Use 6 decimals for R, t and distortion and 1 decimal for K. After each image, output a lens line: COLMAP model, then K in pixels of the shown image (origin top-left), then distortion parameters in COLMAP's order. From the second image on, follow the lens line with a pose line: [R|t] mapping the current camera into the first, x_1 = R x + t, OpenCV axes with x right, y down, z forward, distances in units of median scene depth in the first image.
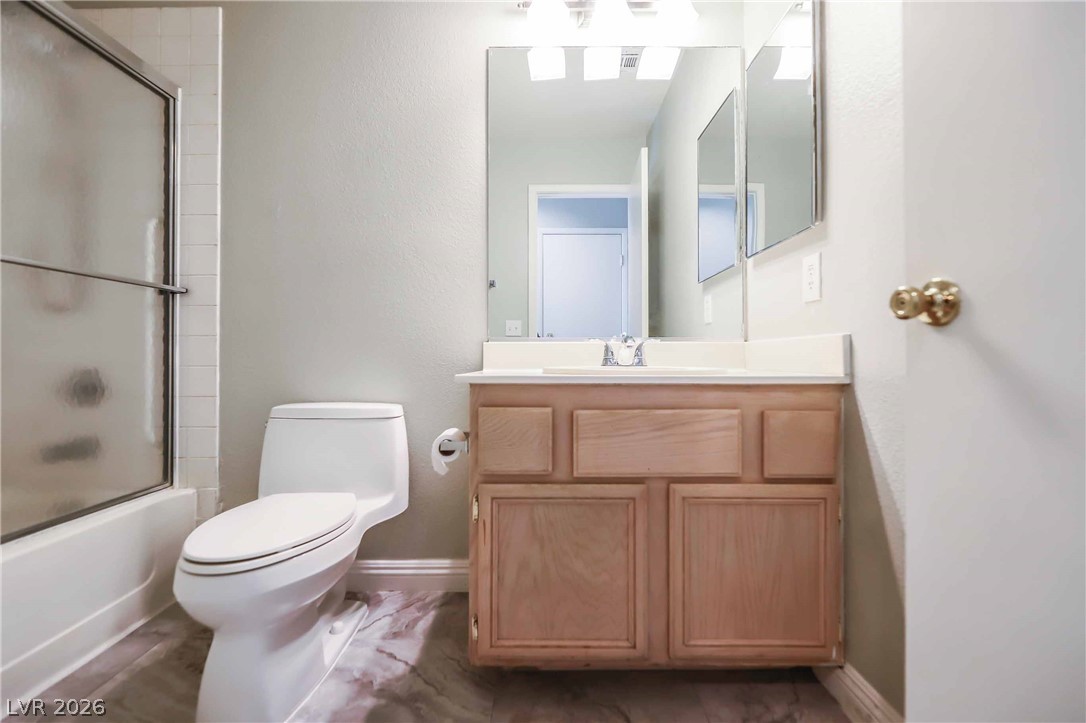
lens RADIAL K [[477.4, 0, 553.4], [0, 477.4, 357.4], [0, 0, 1]] dist [0.000386, -0.003550]
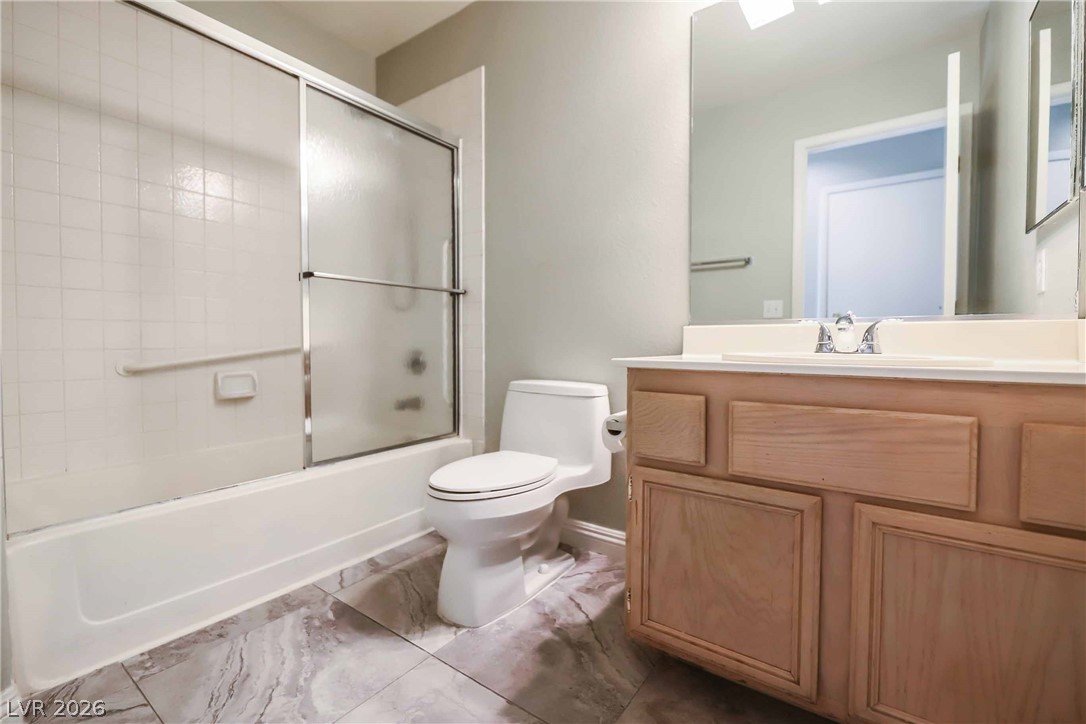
lens RADIAL K [[477.4, 0, 531.4], [0, 477.4, 358.9], [0, 0, 1]] dist [0.000386, -0.003550]
pose [[0.802213, 0.022336, -0.596620, 0.230293], [-0.000501, 0.999325, 0.036738, -0.001690], [0.597038, -0.029173, 0.801682, 0.041854]]
